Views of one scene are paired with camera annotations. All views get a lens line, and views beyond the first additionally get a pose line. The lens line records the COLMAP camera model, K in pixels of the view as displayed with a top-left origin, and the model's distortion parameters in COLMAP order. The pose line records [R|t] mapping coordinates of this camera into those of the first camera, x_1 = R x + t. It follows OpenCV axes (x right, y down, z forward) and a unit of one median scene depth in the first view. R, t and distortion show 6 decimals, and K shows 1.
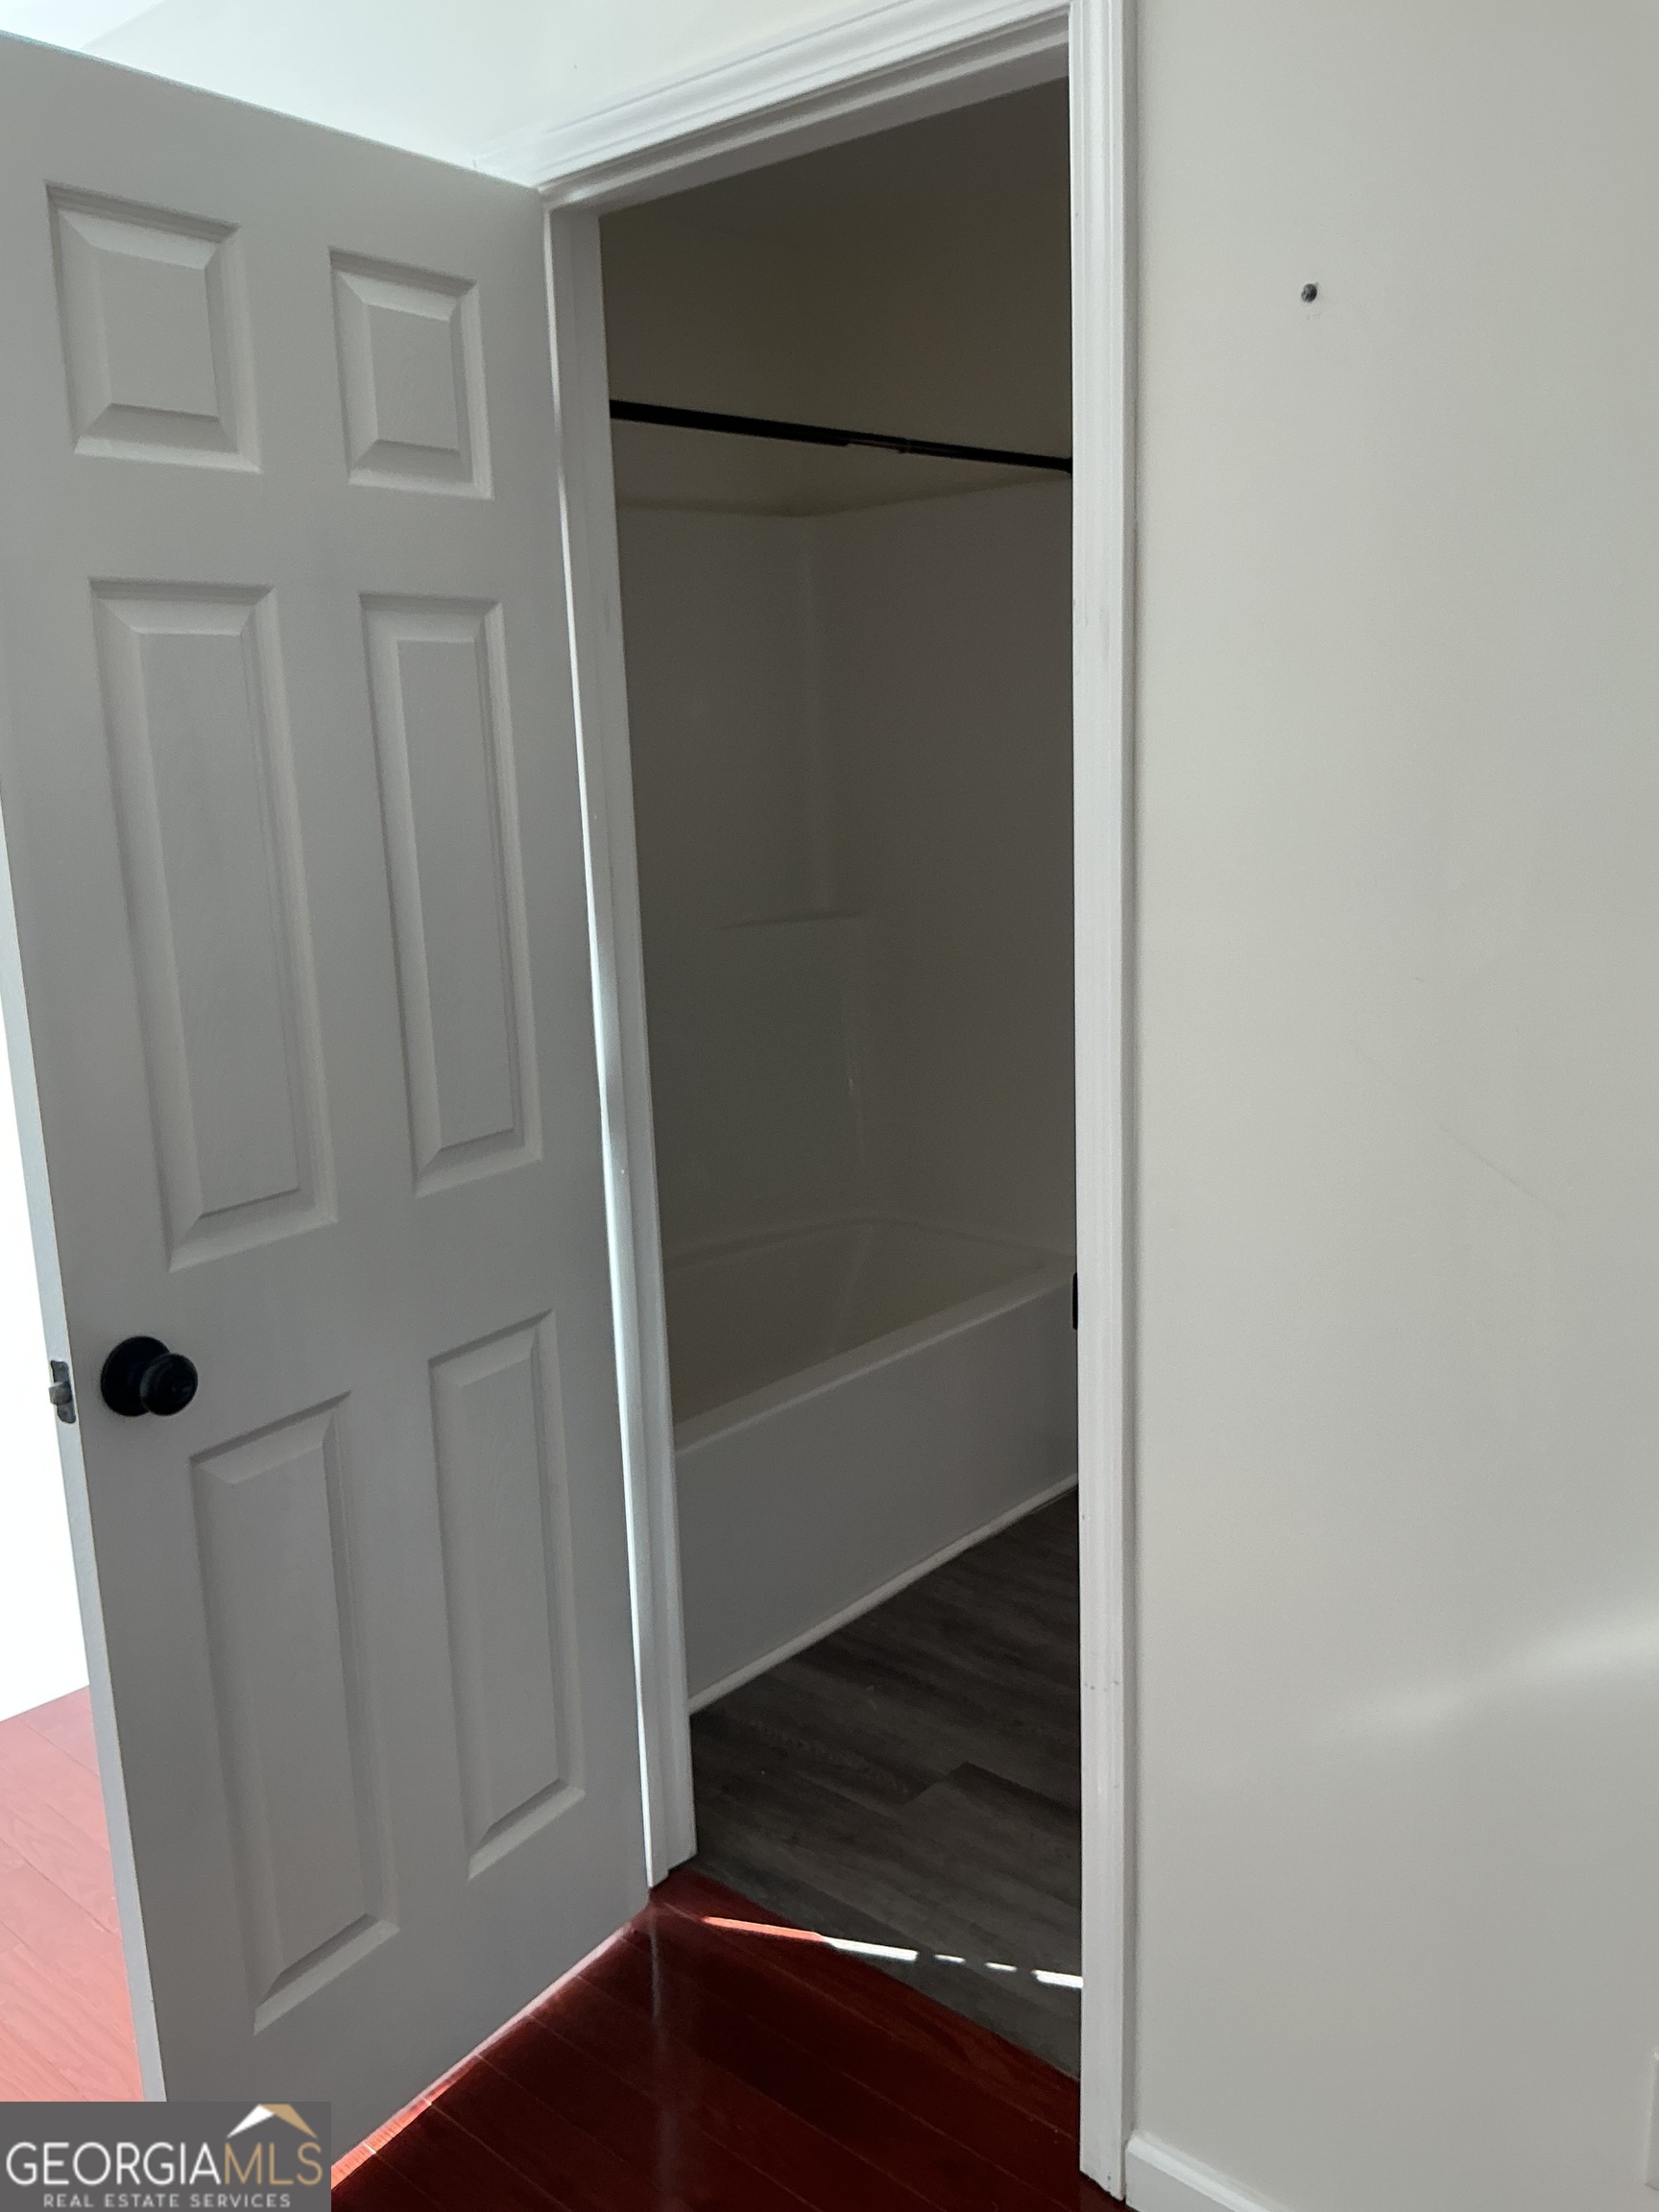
lens RADIAL K [[1818.0, 0, 841.2], [0, 1818.0, 1097.4], [0, 0, 1]] dist [0.099945, -0.194716]
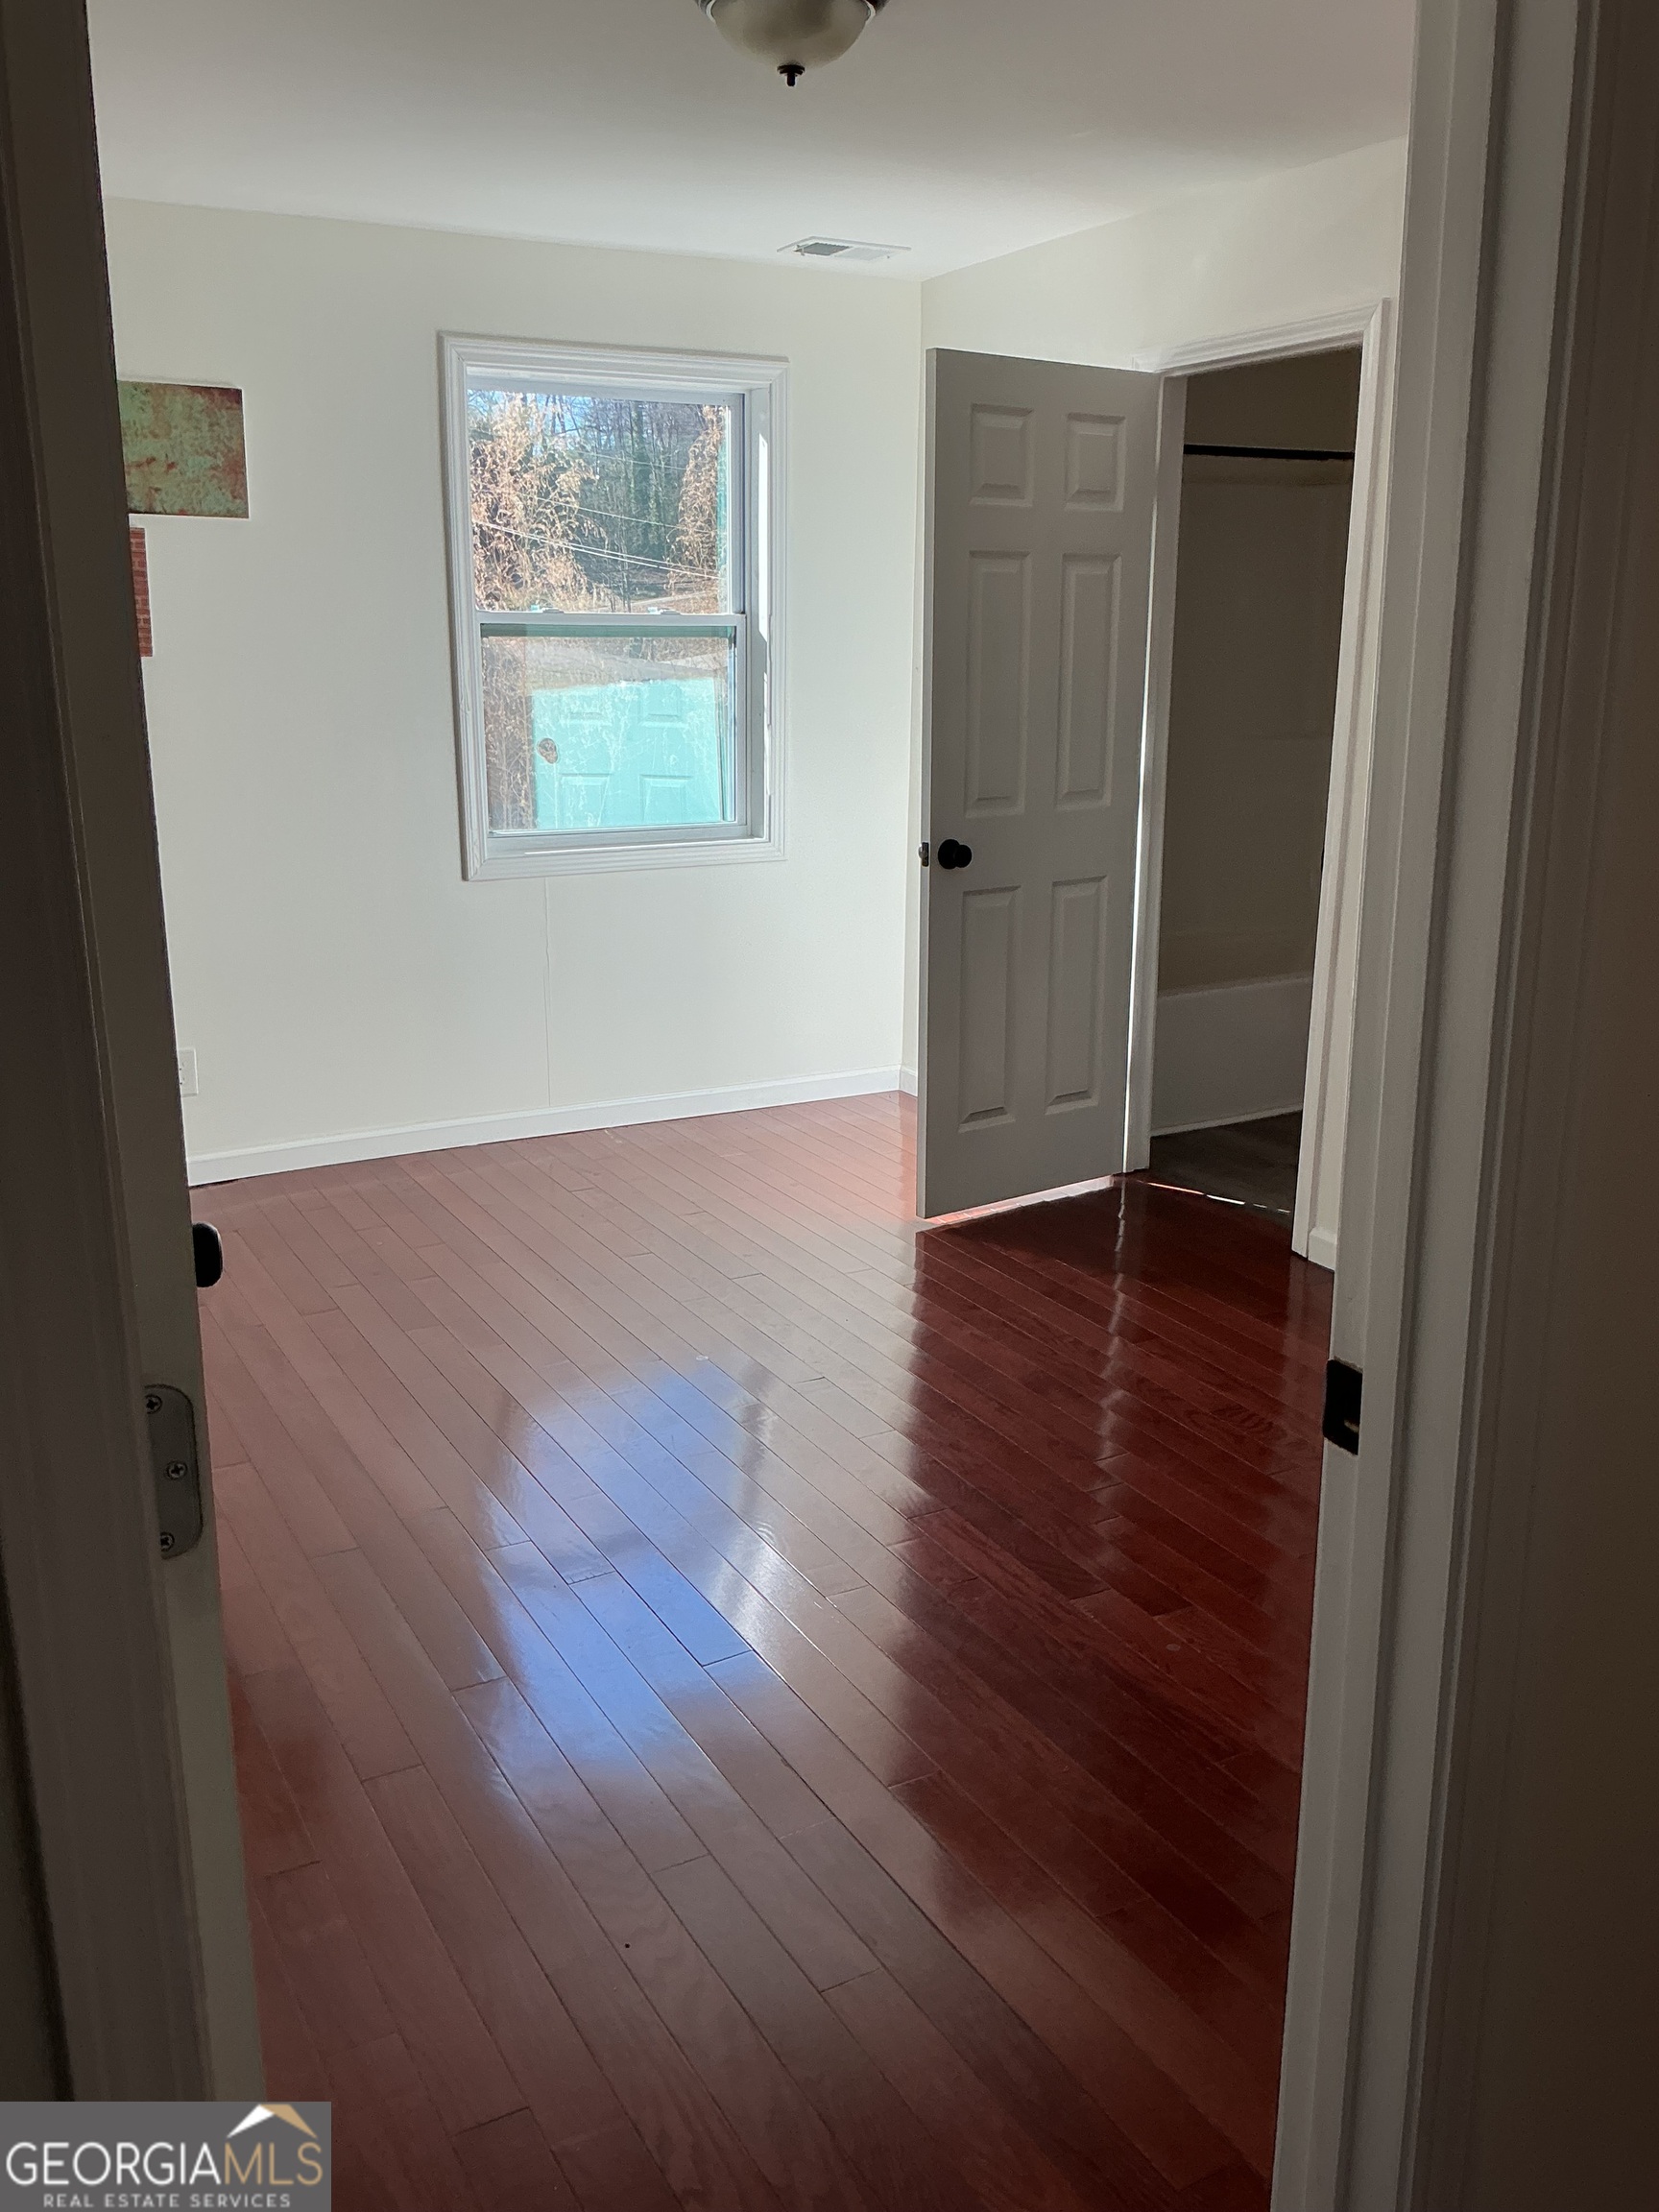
lens RADIAL K [[1818.0, 0, 841.2], [0, 1818.0, 1097.4], [0, 0, 1]] dist [0.099945, -0.194716]
pose [[0.943821, 0.116853, -0.309107, 0.283402], [-0.100671, 0.992603, 0.067851, 0.292837], [0.314750, -0.032921, 0.948604, -1.361311]]
